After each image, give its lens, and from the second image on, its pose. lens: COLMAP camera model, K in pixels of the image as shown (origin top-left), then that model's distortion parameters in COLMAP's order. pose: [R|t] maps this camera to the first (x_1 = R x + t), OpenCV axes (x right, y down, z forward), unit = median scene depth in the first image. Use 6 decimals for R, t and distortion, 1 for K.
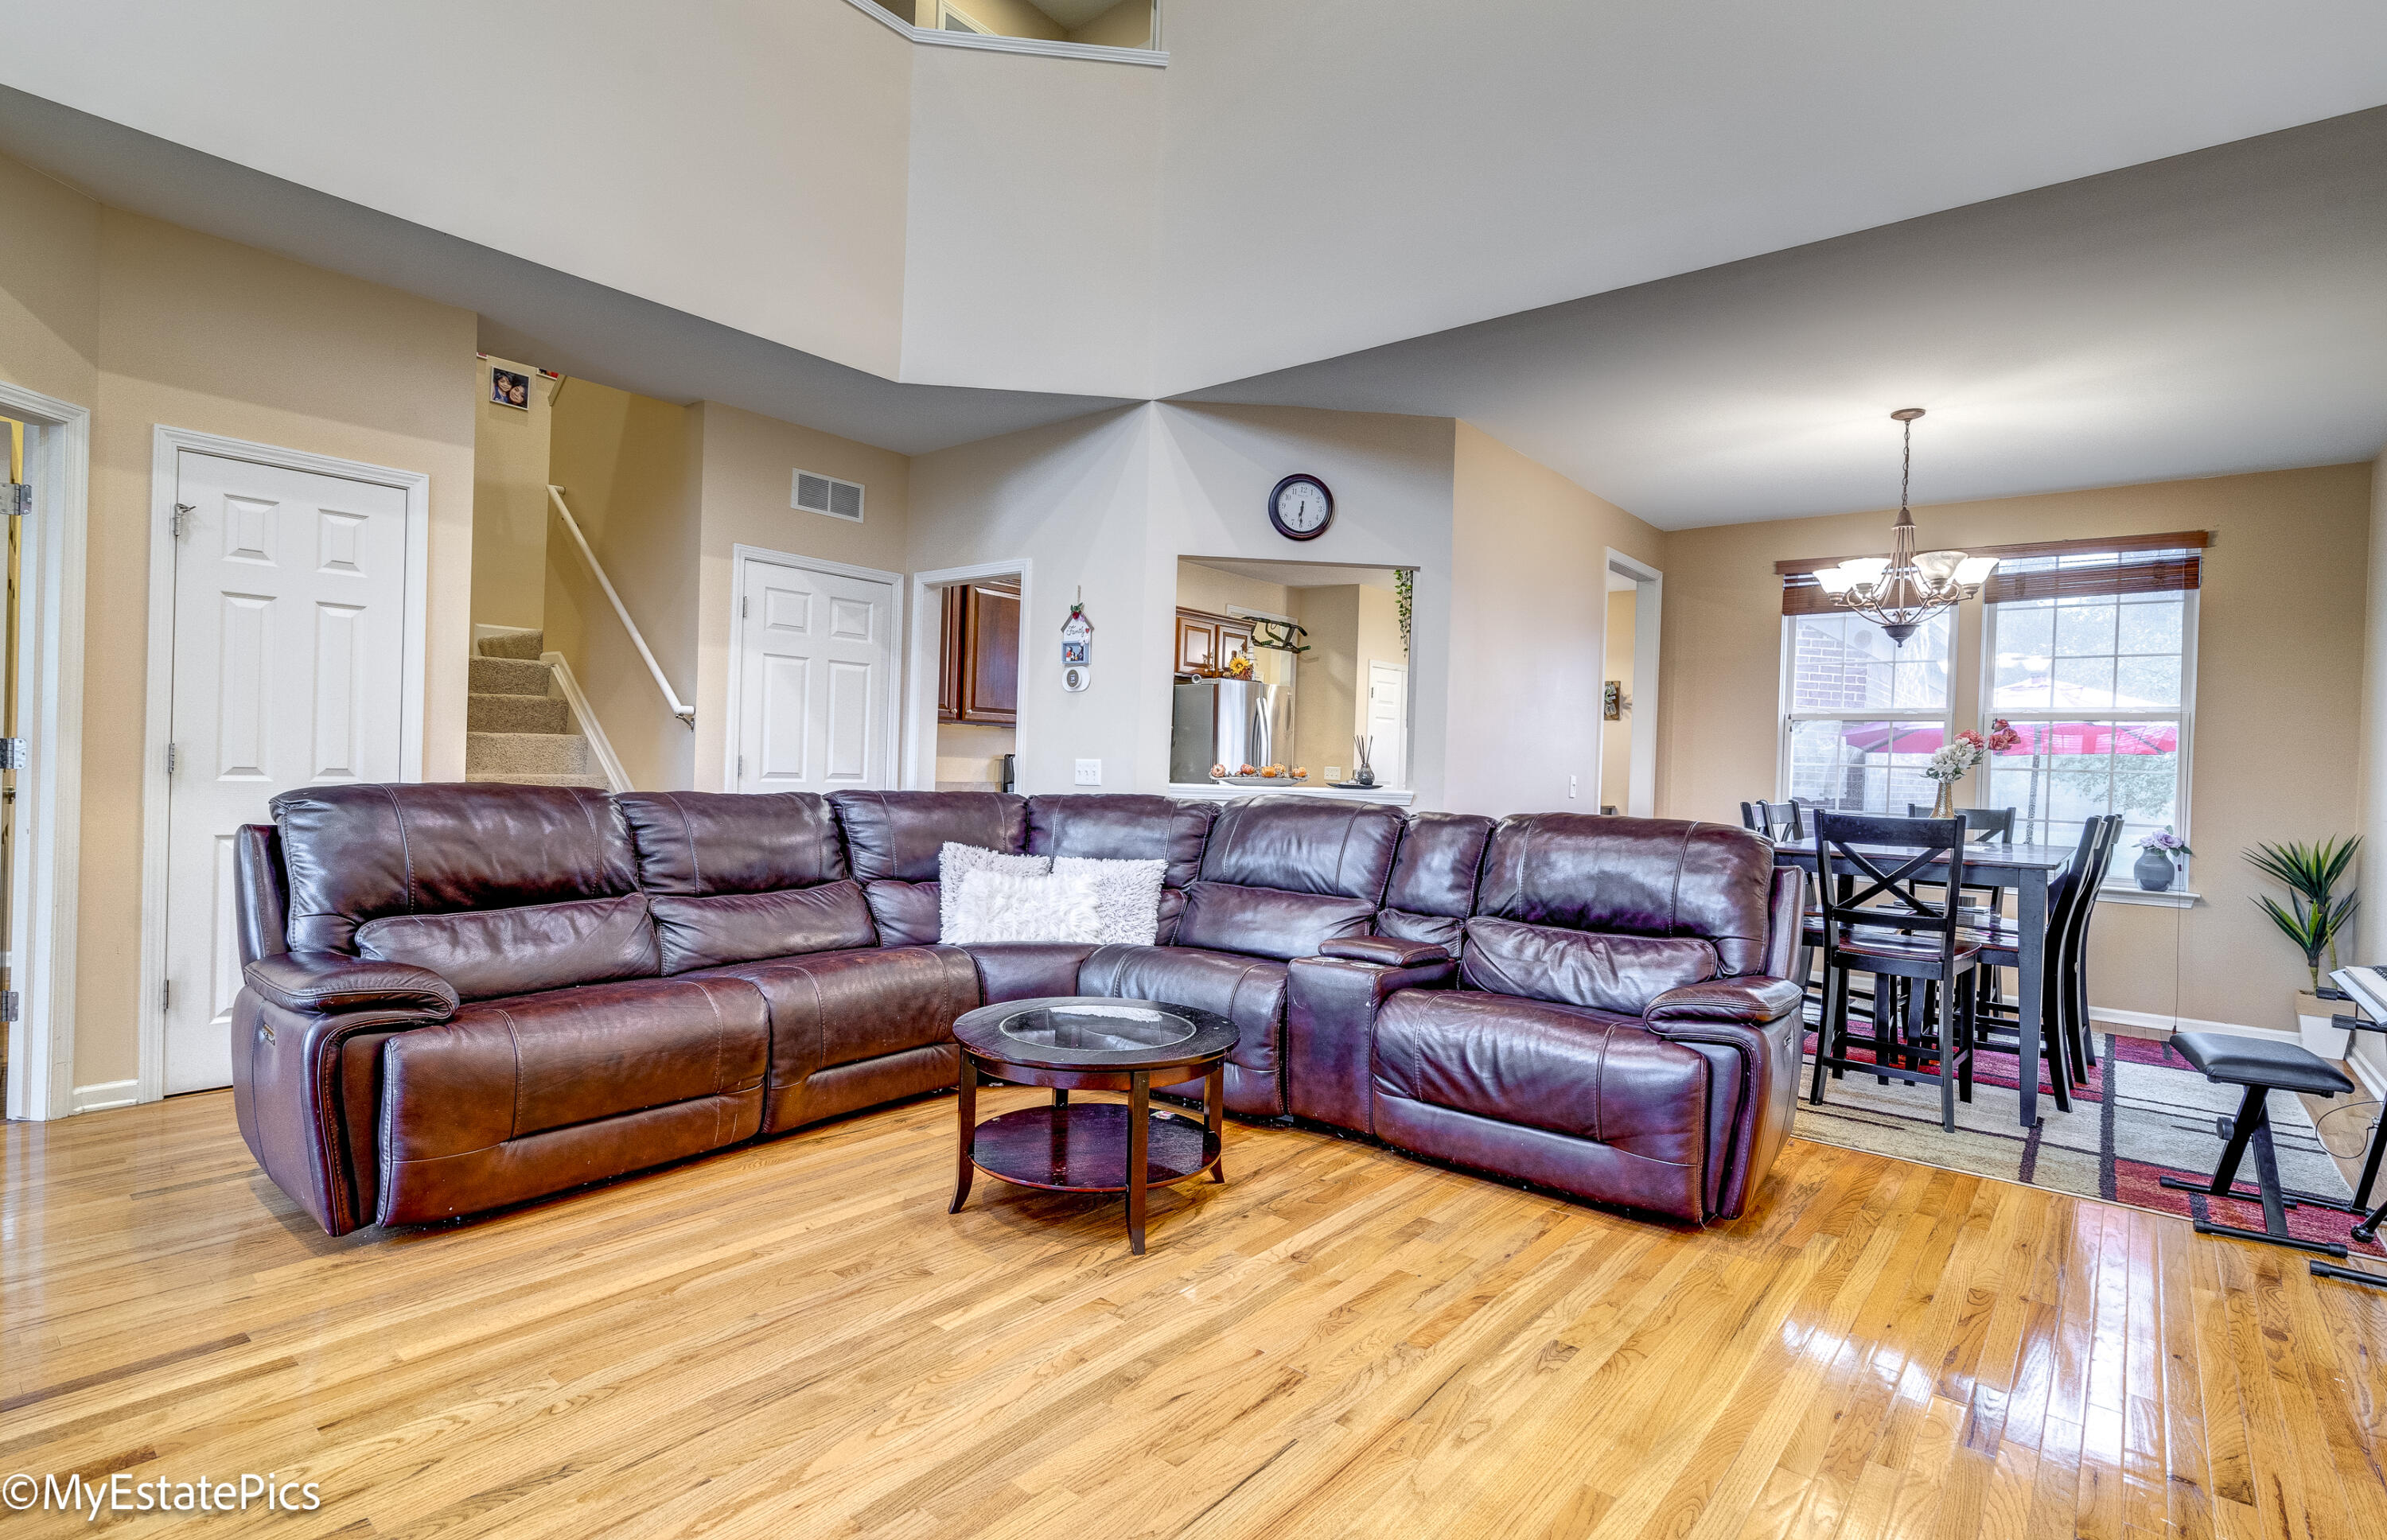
lens RADIAL K [[1152.1, 0, 1193.5], [0, 1152.1, 770.0], [0, 0, 1]] dist [0.003202, 0.000679]
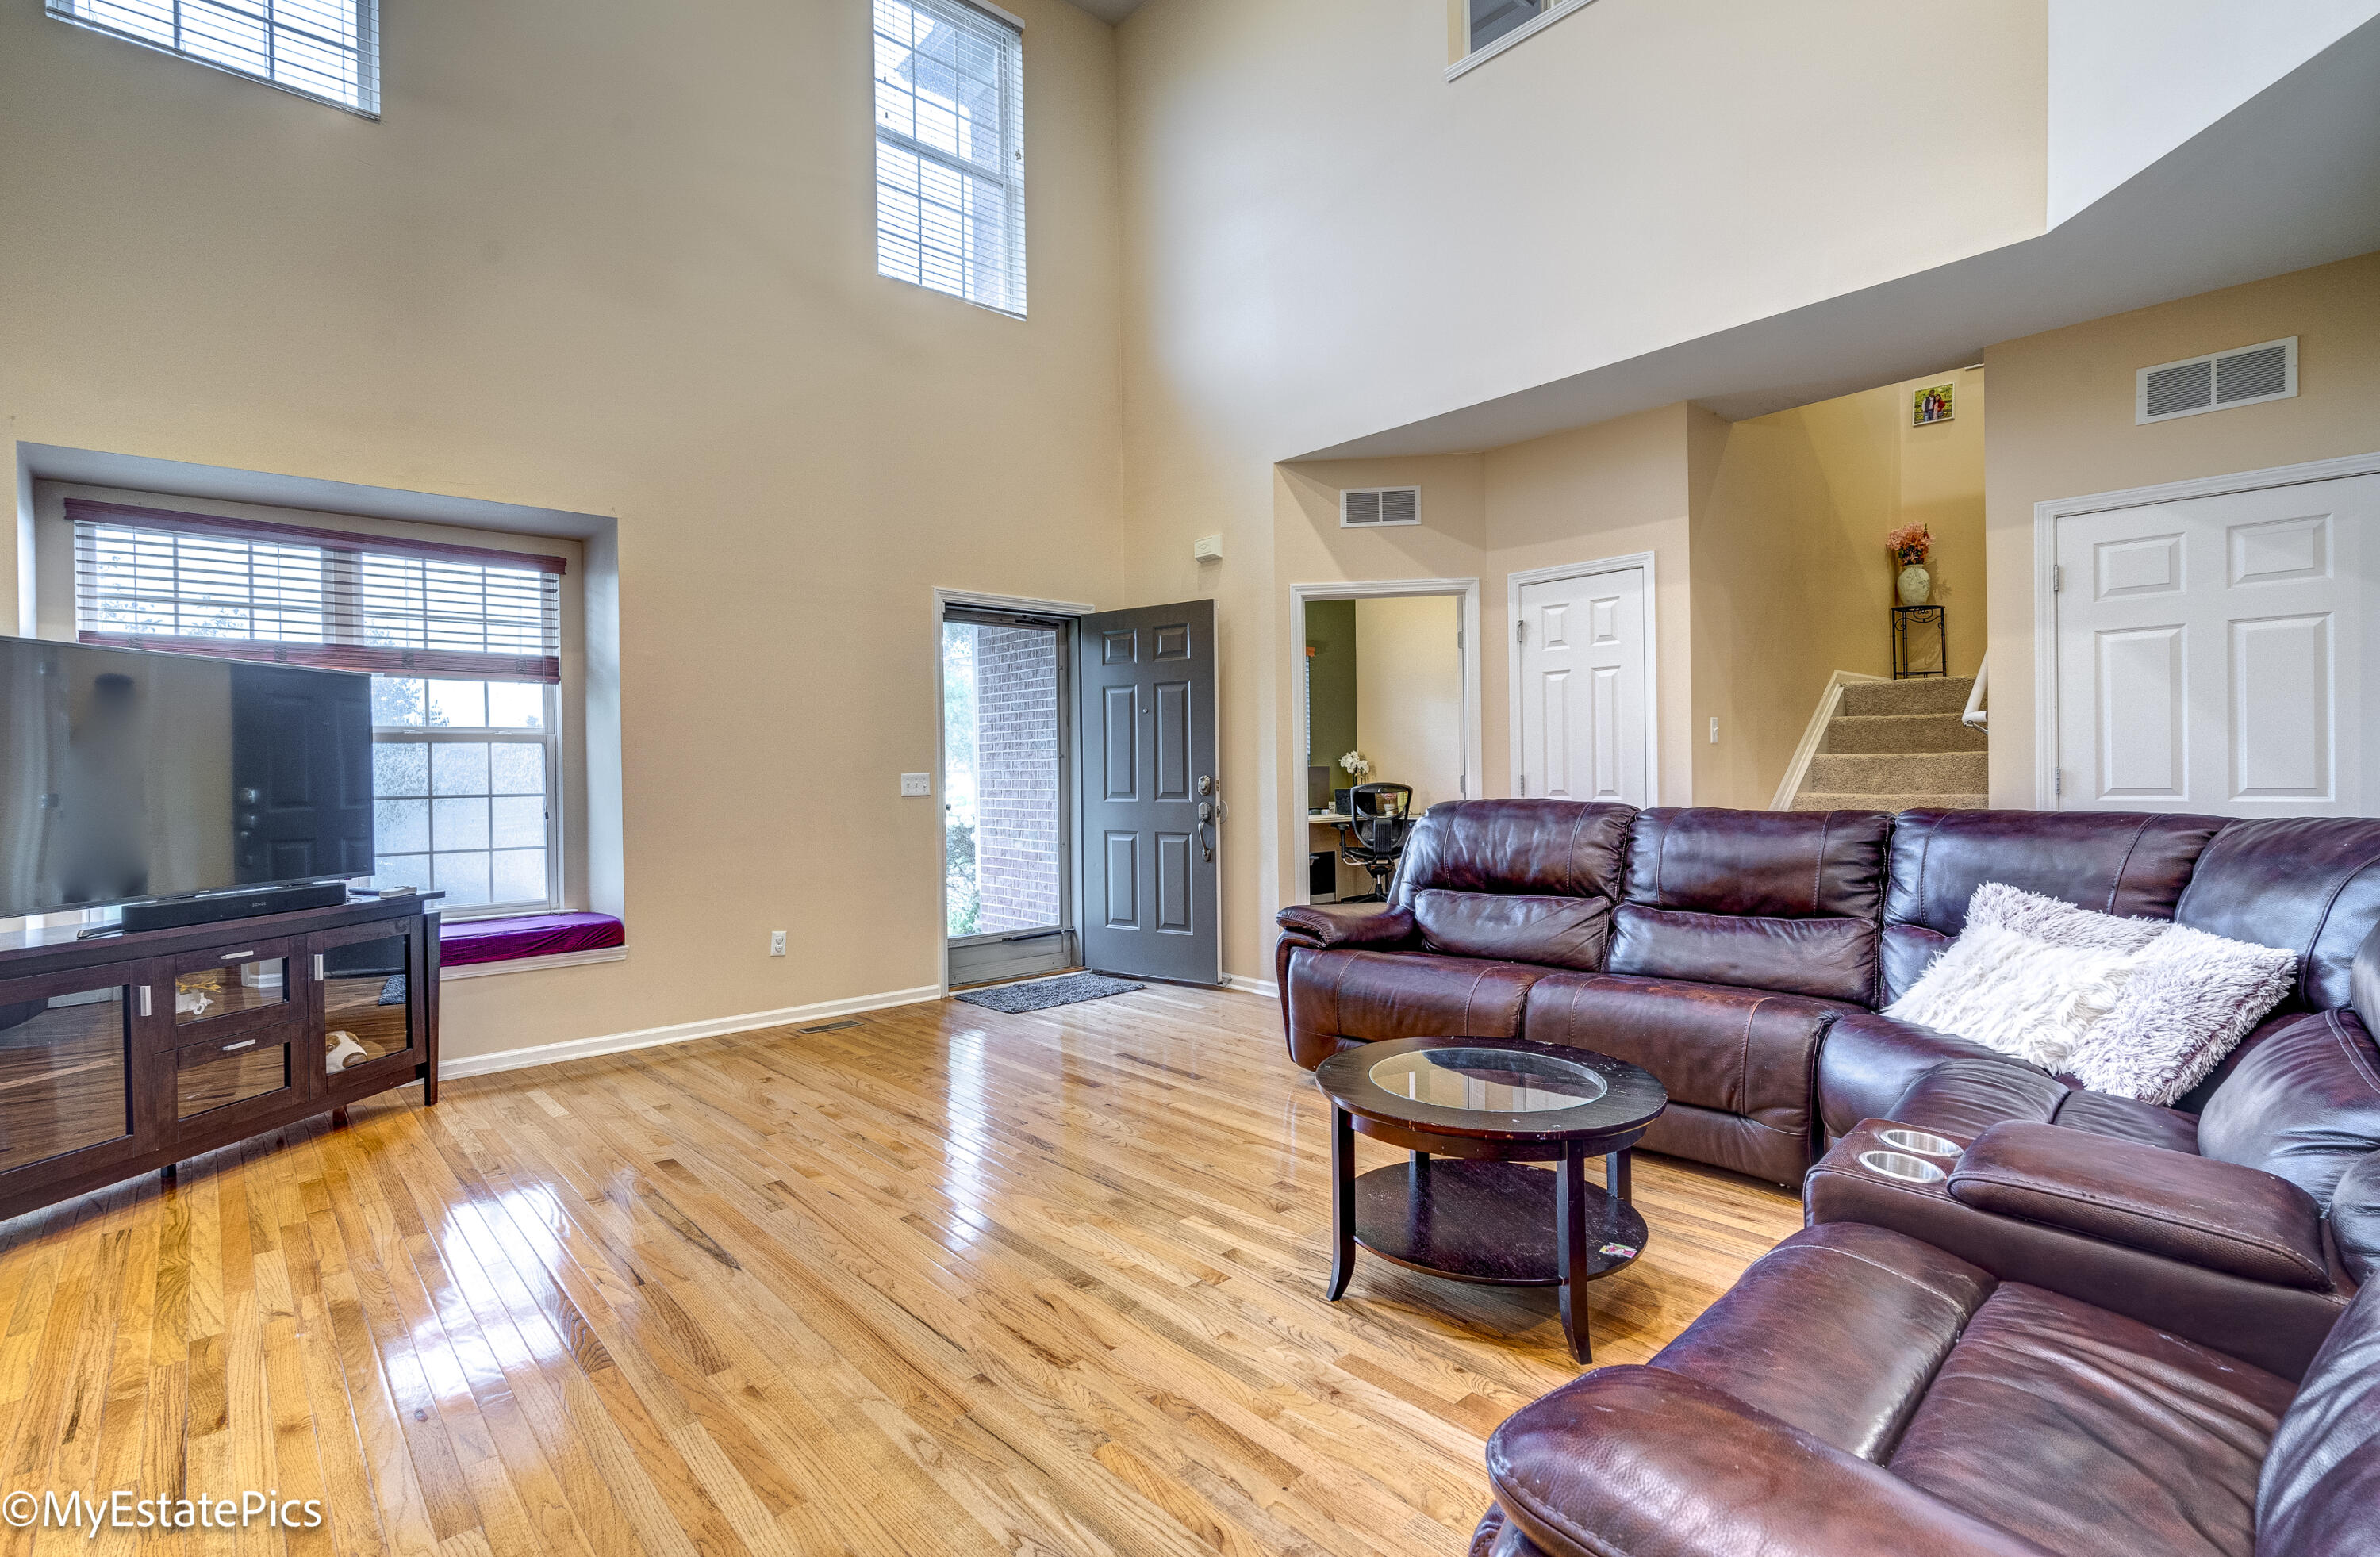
lens RADIAL K [[1106.8, 0, 1190.0], [0, 1106.8, 778.5], [0, 0, 1]] dist [-0.000492, 0.000138]
pose [[-0.146077, -0.025905, -0.988934, 0.612003], [0.004587, 0.999629, -0.026863, 0.017840], [0.989263, -0.008460, -0.145904, 0.726185]]
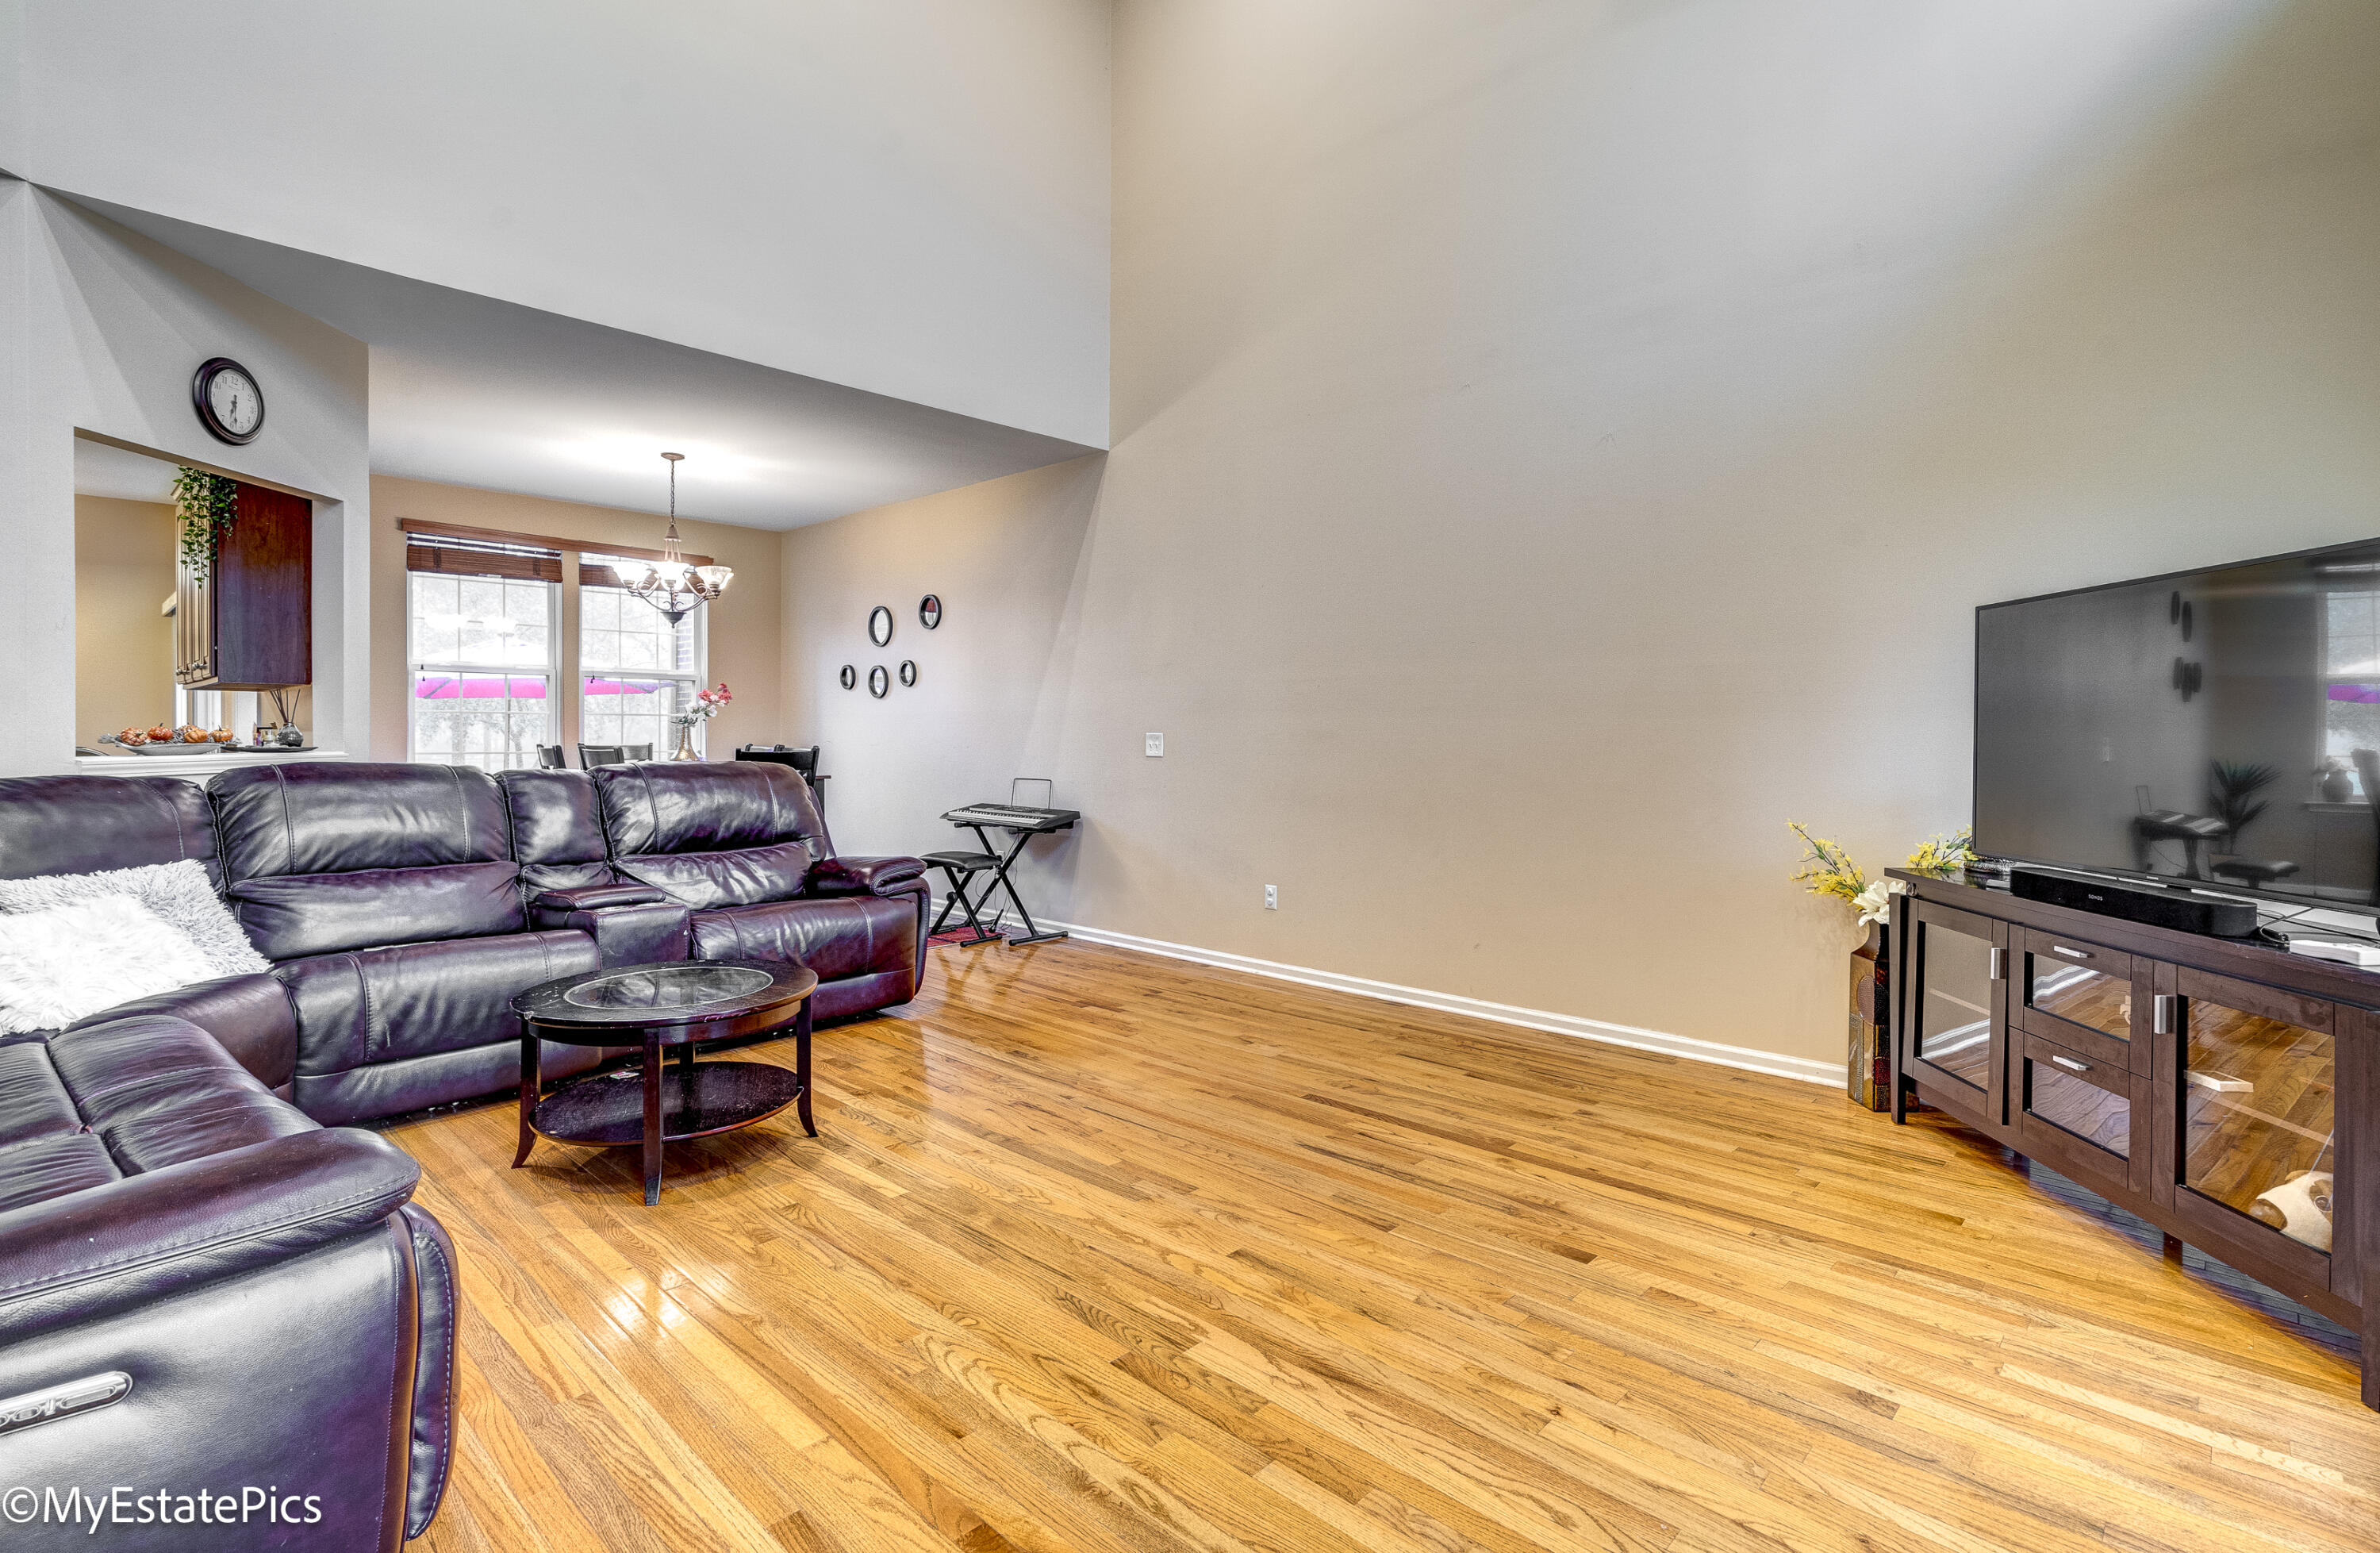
lens RADIAL K [[1107.1, 0, 1190.0], [0, 1107.1, 776.5], [0, 0, 1]] dist [-0.000492, 0.000138]
pose [[0.073194, -0.074241, 0.994551, -0.823269], [0.006246, 0.997240, 0.073982, -0.030780], [-0.997298, 0.000797, 0.073456, 0.369220]]
